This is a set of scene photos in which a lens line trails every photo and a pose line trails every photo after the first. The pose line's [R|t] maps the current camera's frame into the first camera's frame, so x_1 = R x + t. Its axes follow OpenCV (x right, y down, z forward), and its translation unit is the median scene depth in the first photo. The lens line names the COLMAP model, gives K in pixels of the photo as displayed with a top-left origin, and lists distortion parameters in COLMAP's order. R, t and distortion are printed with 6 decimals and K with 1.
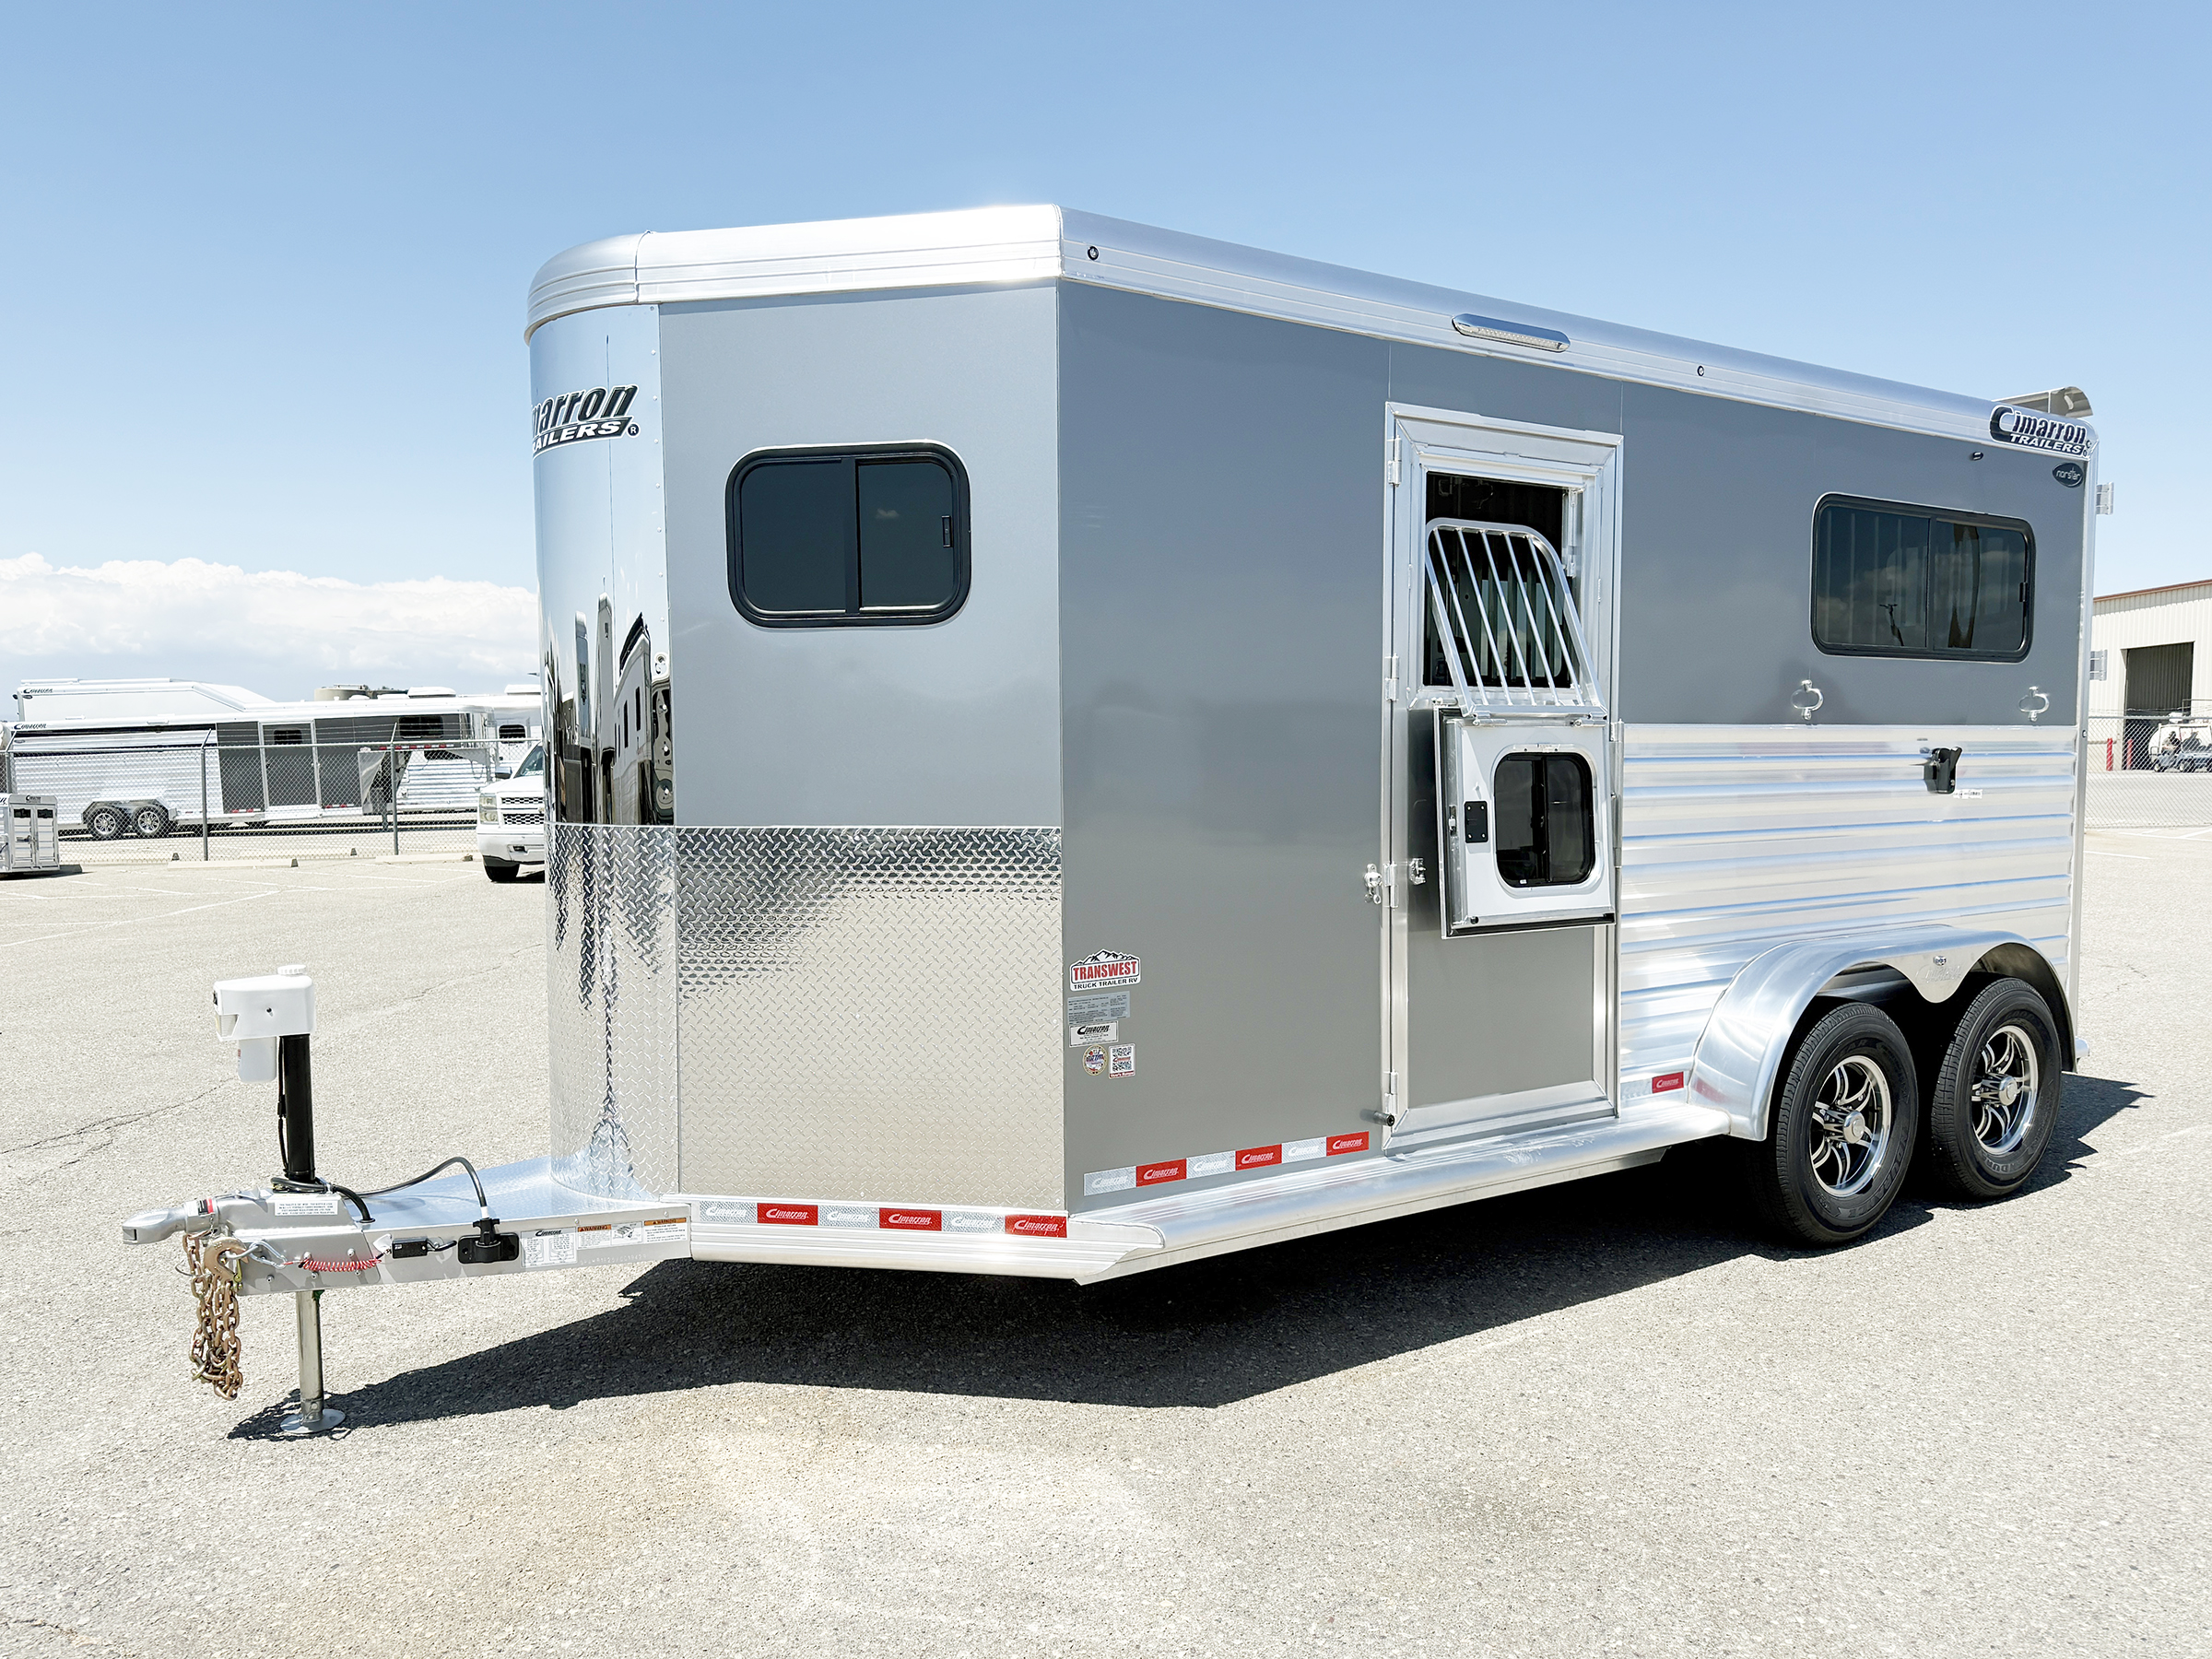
lens RADIAL K [[1613.2, 0, 1058.1], [0, 1613.2, 868.4], [0, 0, 1]] dist [0.083177, -0.108529]
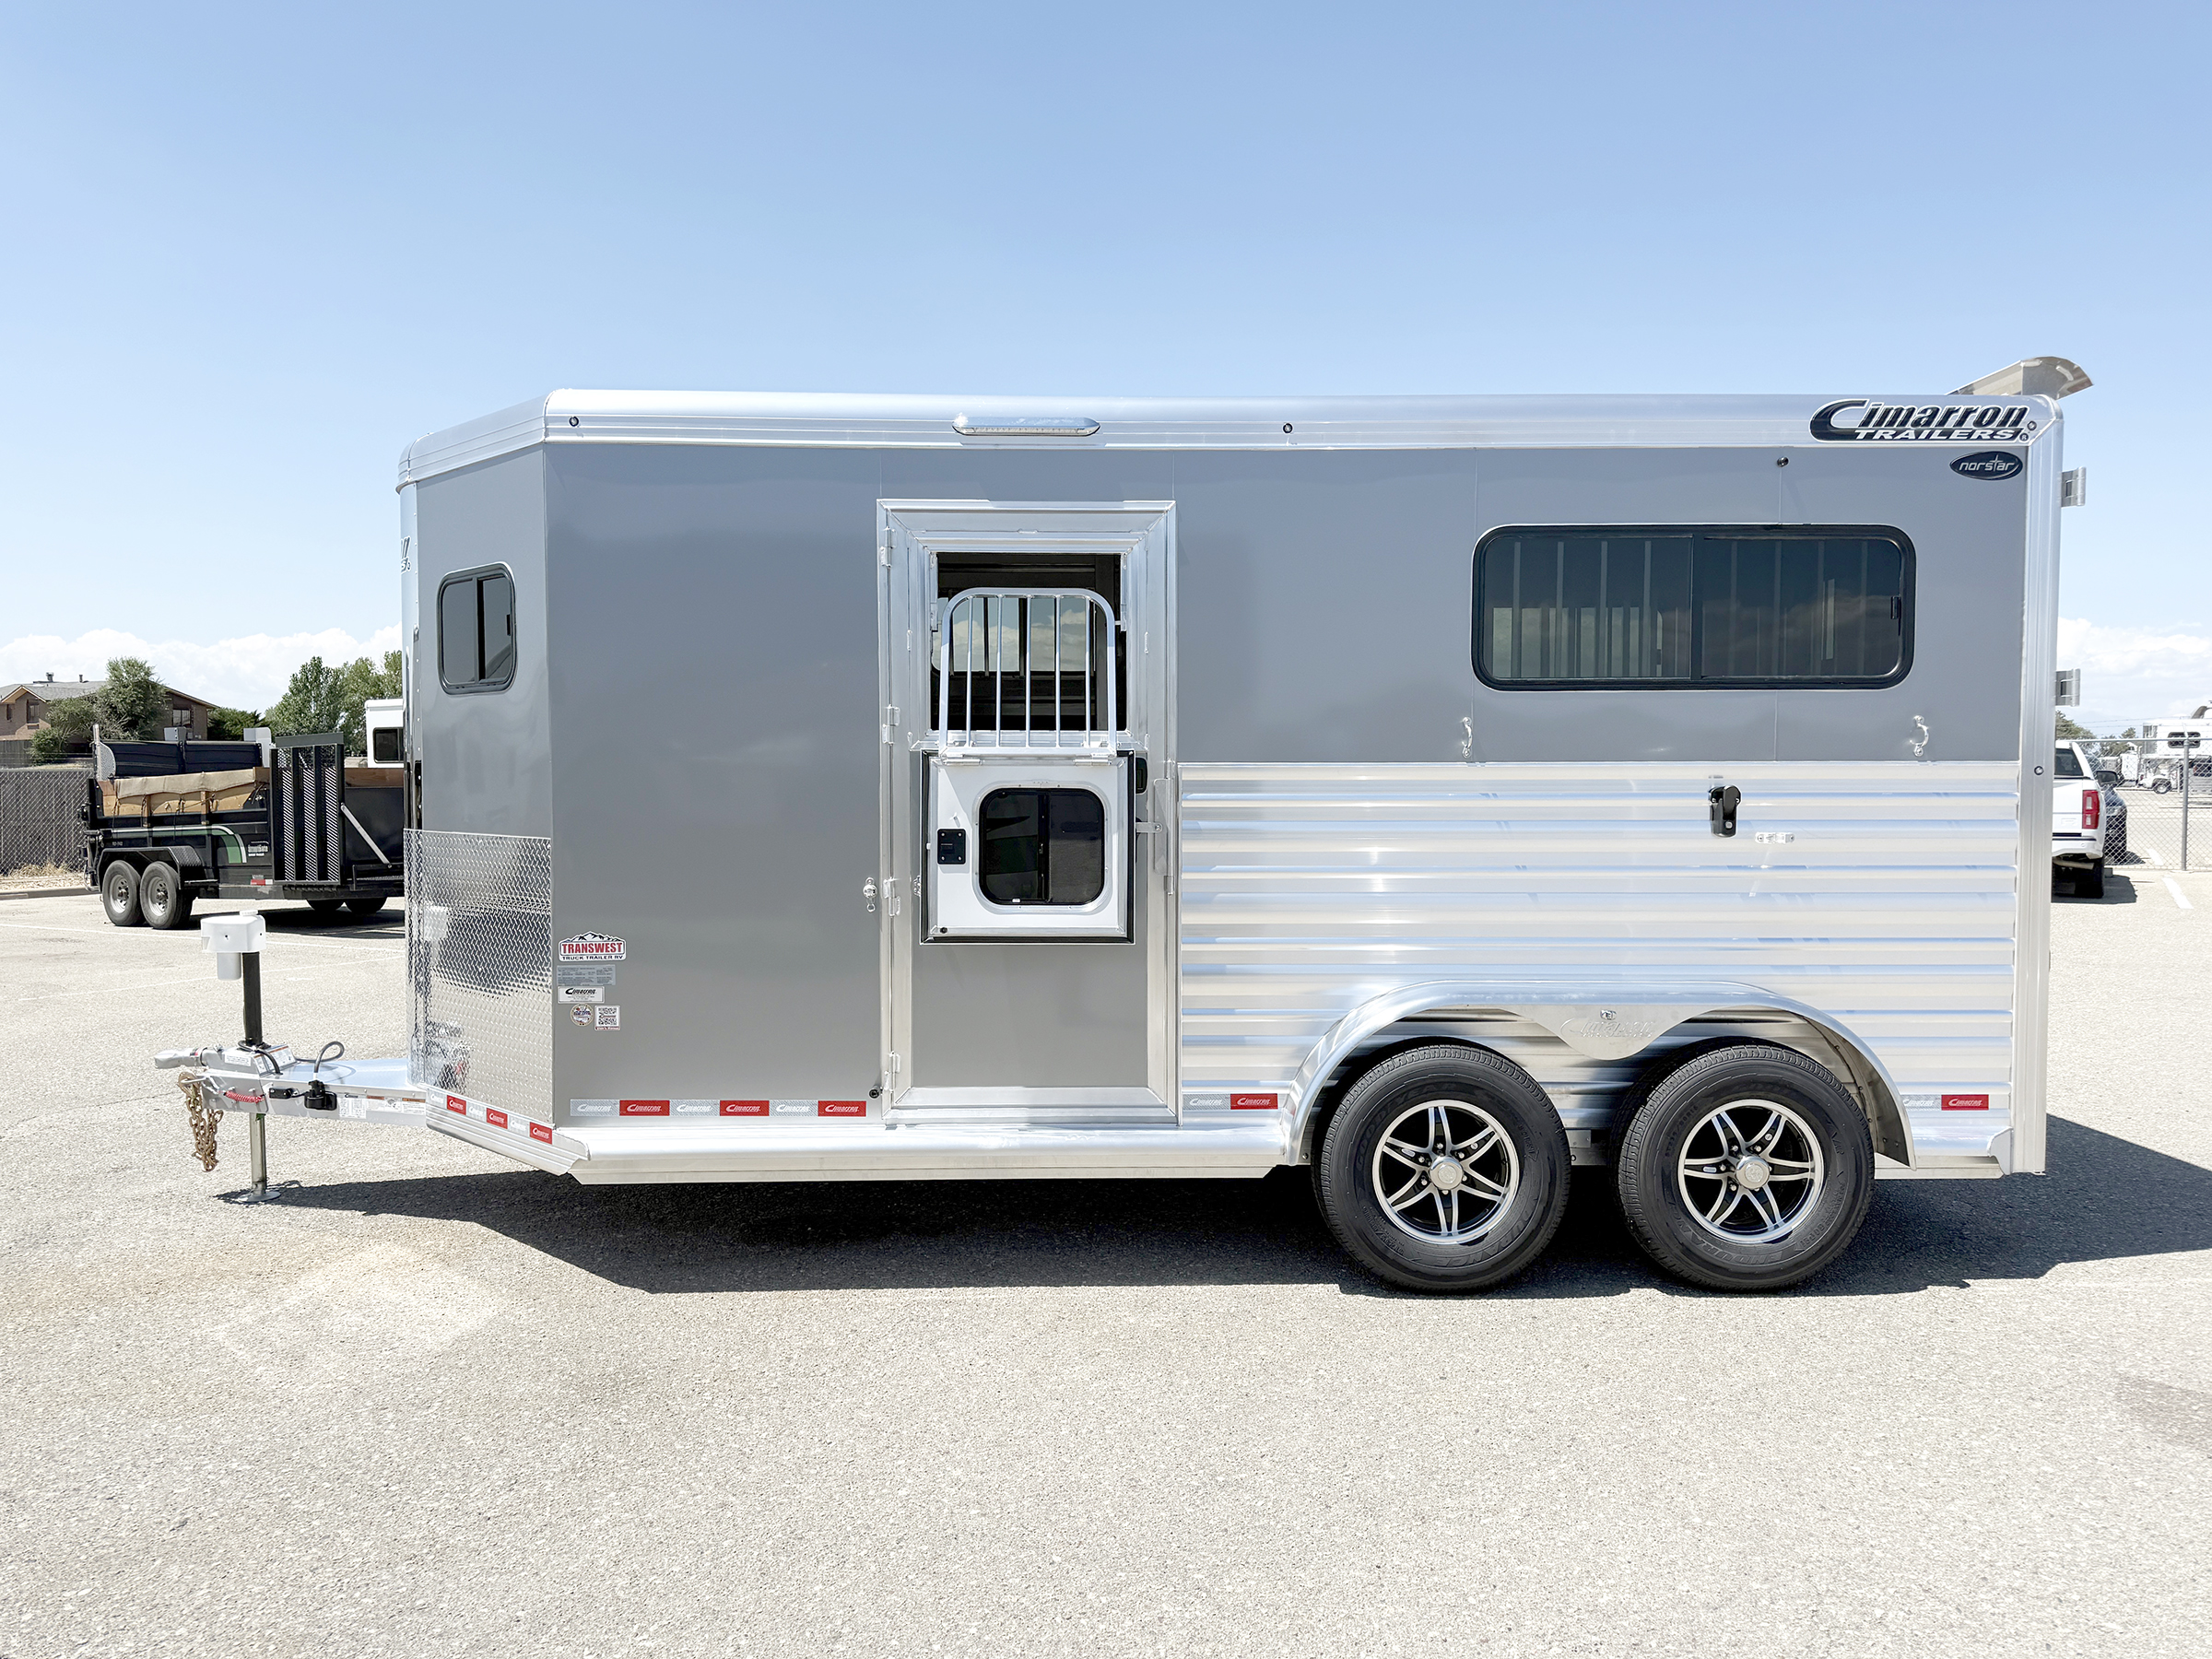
lens RADIAL K [[1533.4, 0, 1106.0], [0, 1533.4, 829.5], [0, 0, 1]] dist [0.054059, -0.061312]
pose [[0.848659, 0.026358, -0.528283, 0.813125], [-0.042407, 0.998933, -0.018284, -0.022252], [0.527237, 0.037920, 0.848872, 0.105510]]
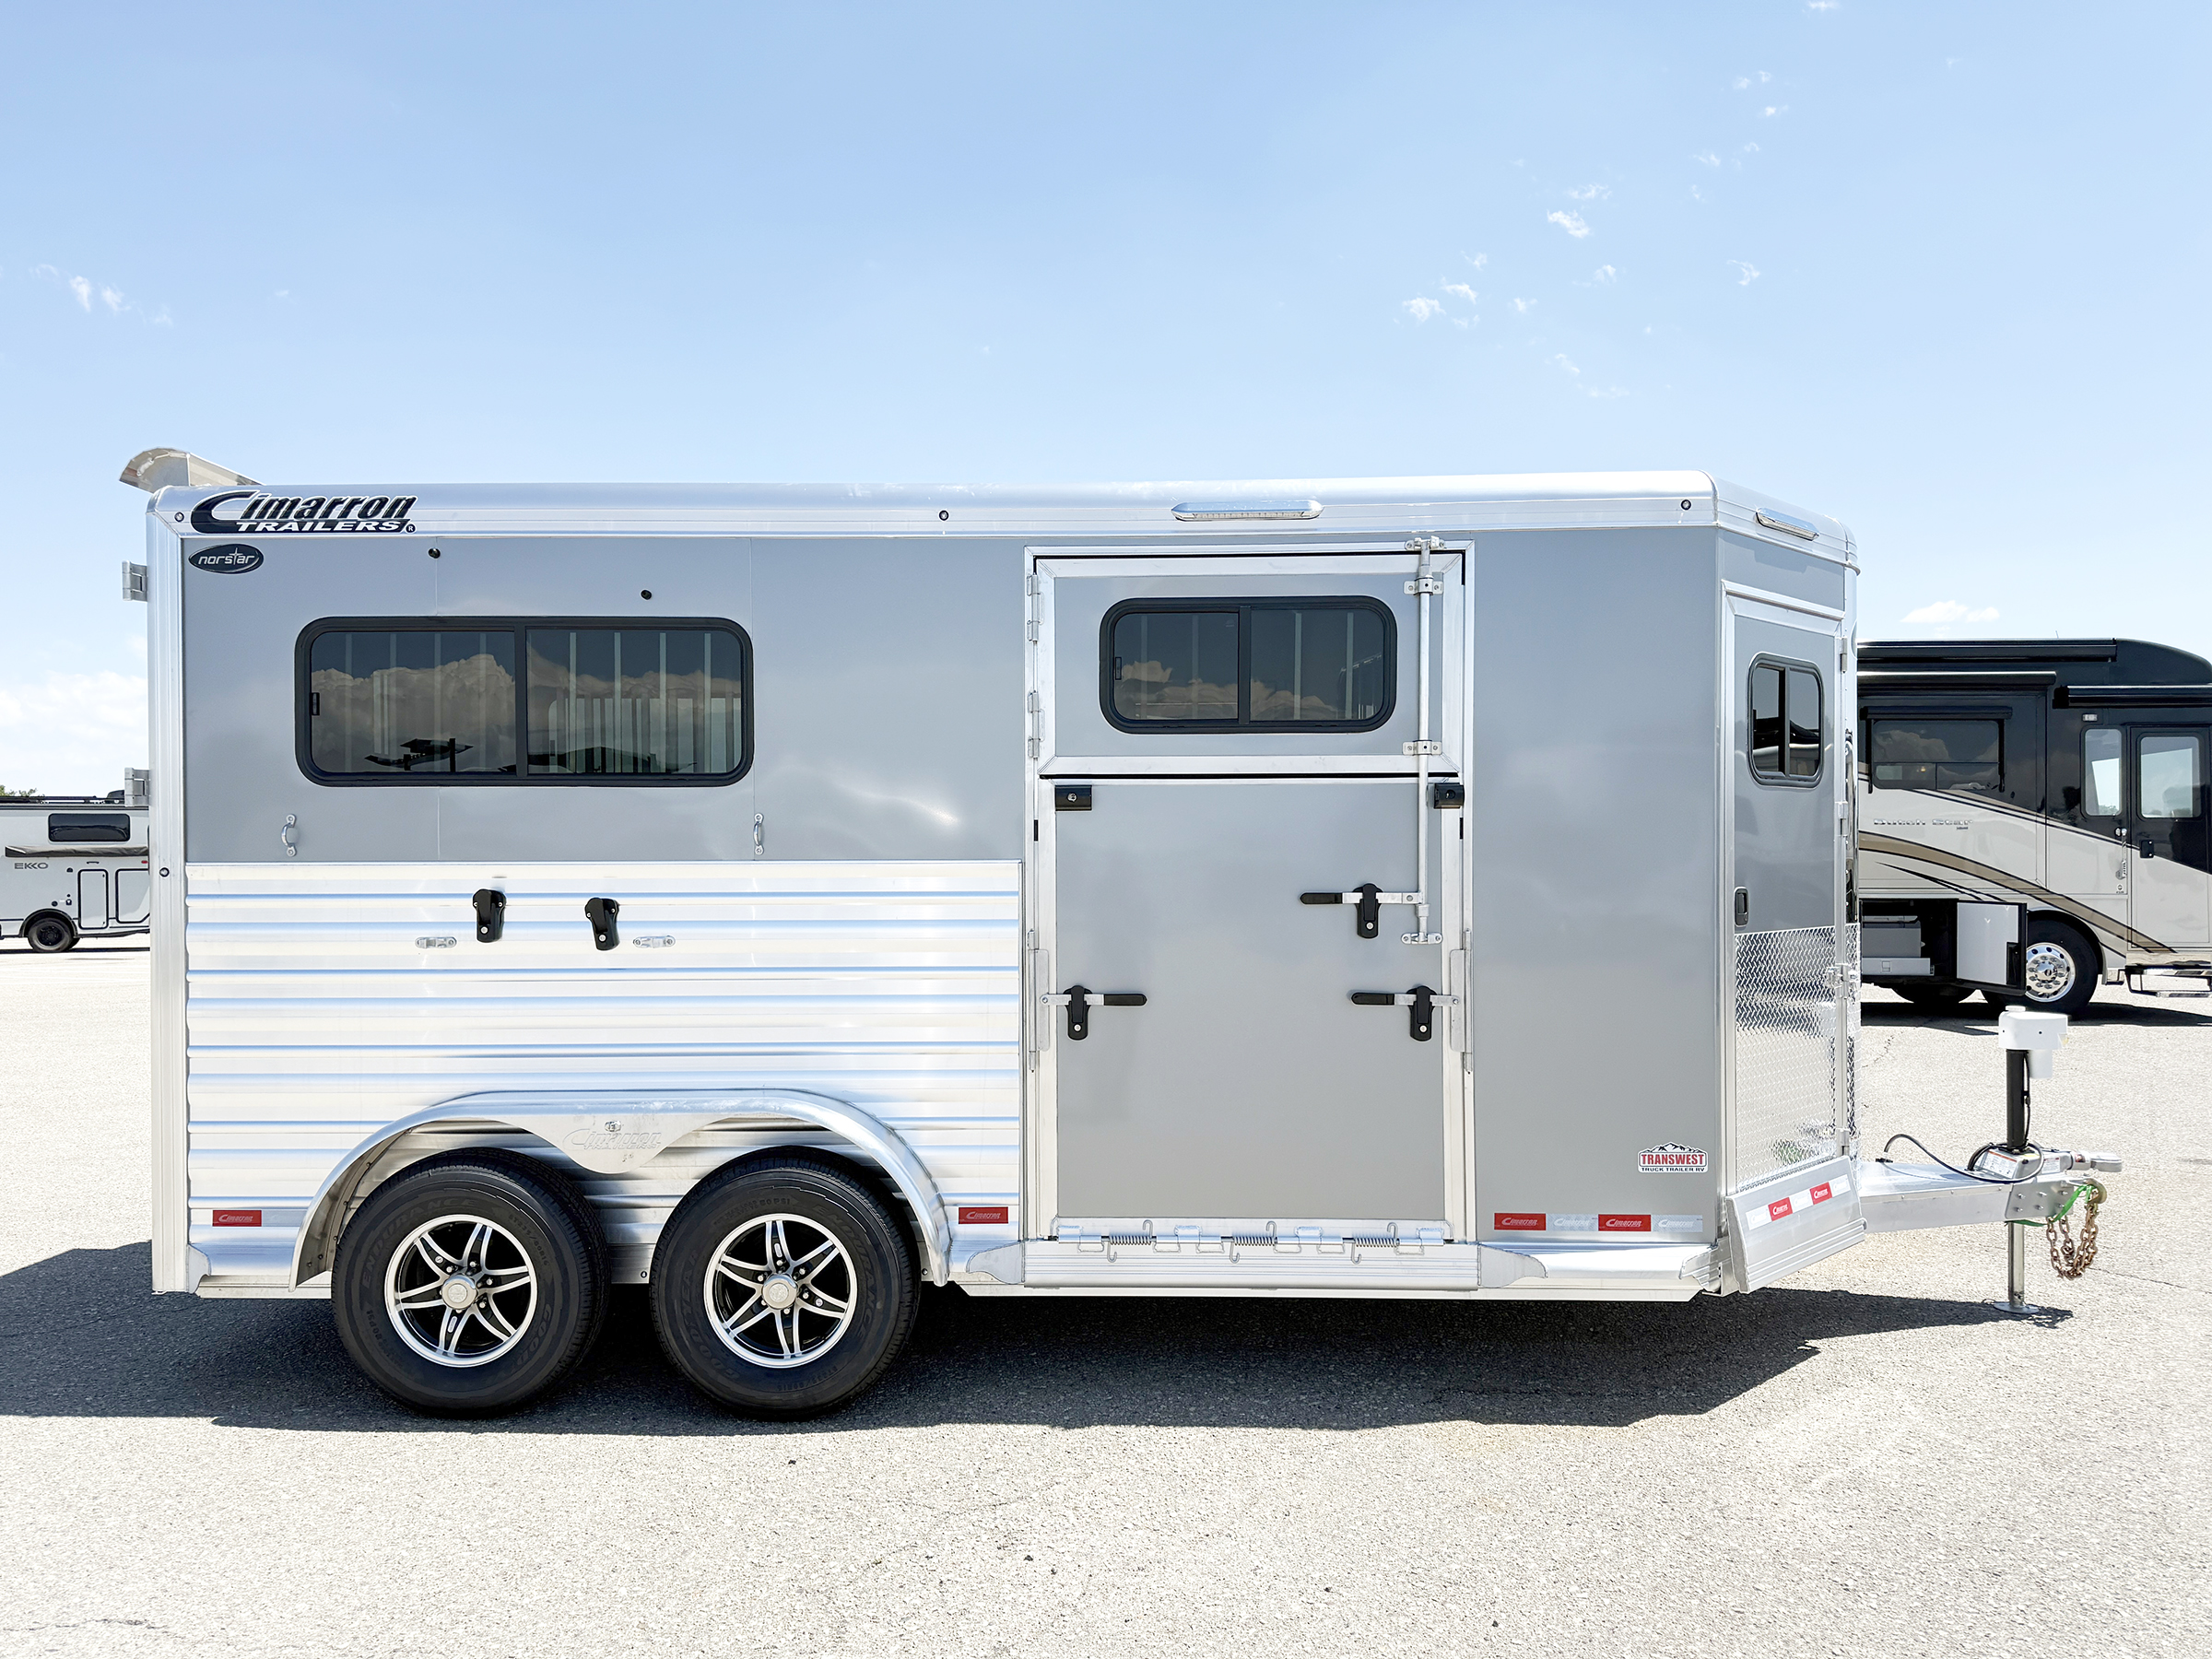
lens RADIAL K [[1613.2, 0, 1058.1], [0, 1613.2, 868.4], [0, 0, 1]] dist [0.083177, -0.108529]
pose [[0.831973, 0.000275, -0.554815, 1.153081], [-0.035140, 0.998018, -0.052200, -0.039421], [0.553701, 0.062926, 0.830334, 0.315718]]
